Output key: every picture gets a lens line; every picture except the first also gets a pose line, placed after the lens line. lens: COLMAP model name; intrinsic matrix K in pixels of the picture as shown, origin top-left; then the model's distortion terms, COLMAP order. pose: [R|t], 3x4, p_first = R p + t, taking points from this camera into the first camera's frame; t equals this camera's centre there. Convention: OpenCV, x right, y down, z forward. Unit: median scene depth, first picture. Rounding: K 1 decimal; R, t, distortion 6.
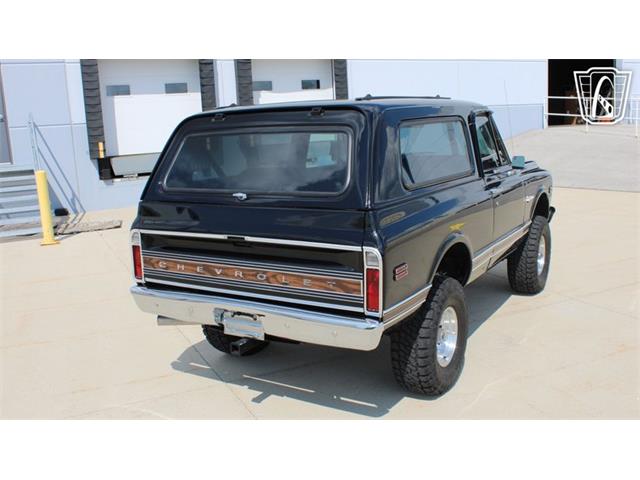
lens RADIAL K [[620.8, 0, 320.0], [0, 620.8, 240.0], [0, 0, 1]] dist [-0.107081, 0.019552]
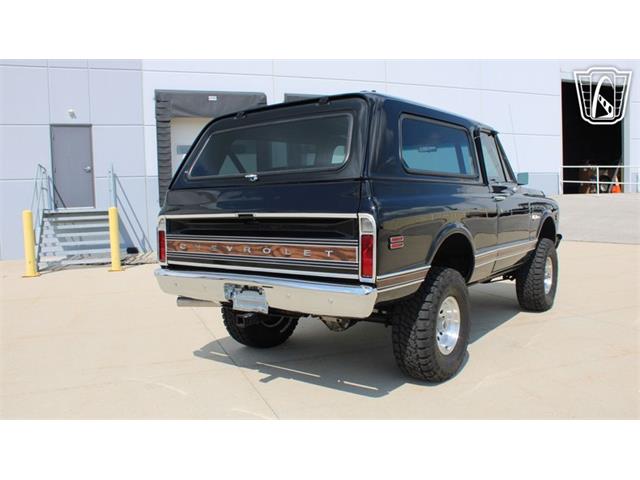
lens RADIAL K [[540.5, 0, 320.0], [0, 540.5, 240.0], [0, 0, 1]] dist [-0.174279, 0.168915]
pose [[0.995943, 0.025072, -0.086419, 0.066165], [-0.034805, 0.992981, -0.113034, 0.124805], [0.082978, 0.115584, 0.989826, 0.082895]]
